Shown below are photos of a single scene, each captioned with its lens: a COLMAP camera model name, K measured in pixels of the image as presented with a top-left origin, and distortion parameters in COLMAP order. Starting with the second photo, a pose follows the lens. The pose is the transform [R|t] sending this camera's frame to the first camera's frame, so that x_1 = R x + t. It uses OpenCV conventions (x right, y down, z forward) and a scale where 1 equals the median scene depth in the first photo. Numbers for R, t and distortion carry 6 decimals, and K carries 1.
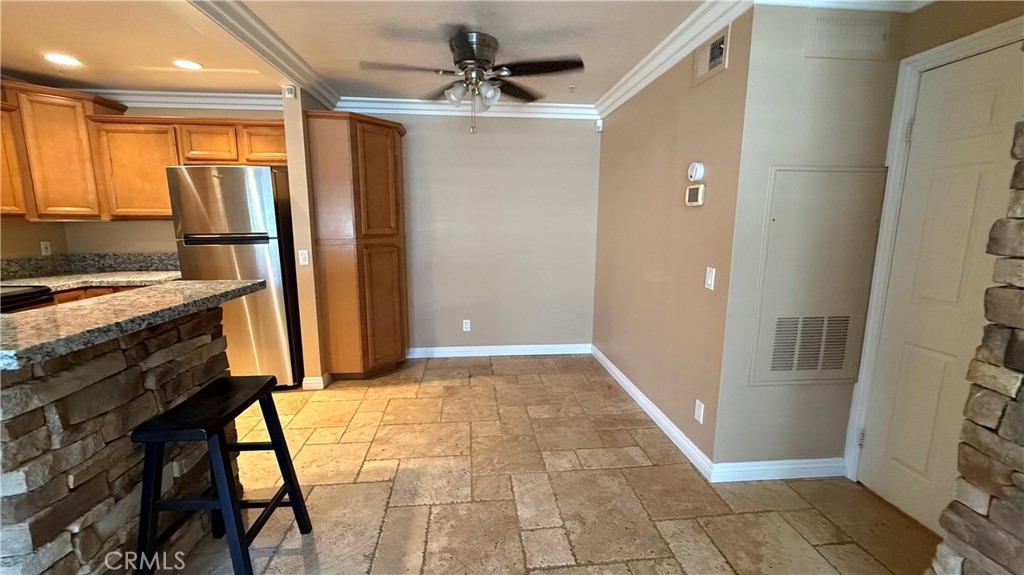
lens RADIAL K [[409.0, 0, 512.4], [0, 409.0, 288.1], [0, 0, 1]] dist [-0.000676, -0.000260]
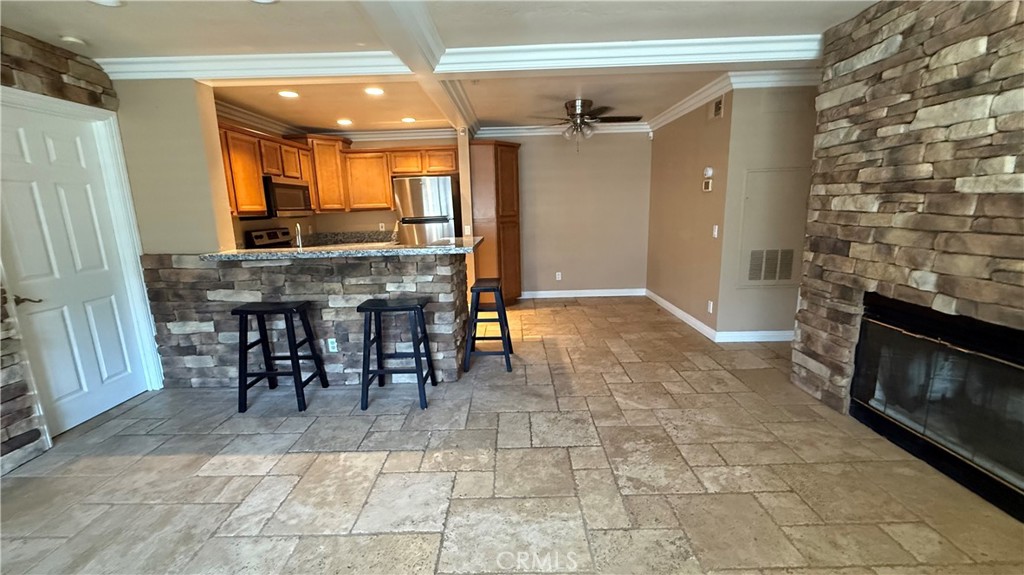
lens RADIAL K [[409.0, 0, 511.0], [0, 409.0, 286.7], [0, 0, 1]] dist [-0.000676, -0.000260]
pose [[0.993235, -0.010834, -0.115616, -0.156247], [0.014555, 0.999401, 0.031389, 0.111717], [0.115207, -0.032860, 0.992798, -0.677618]]
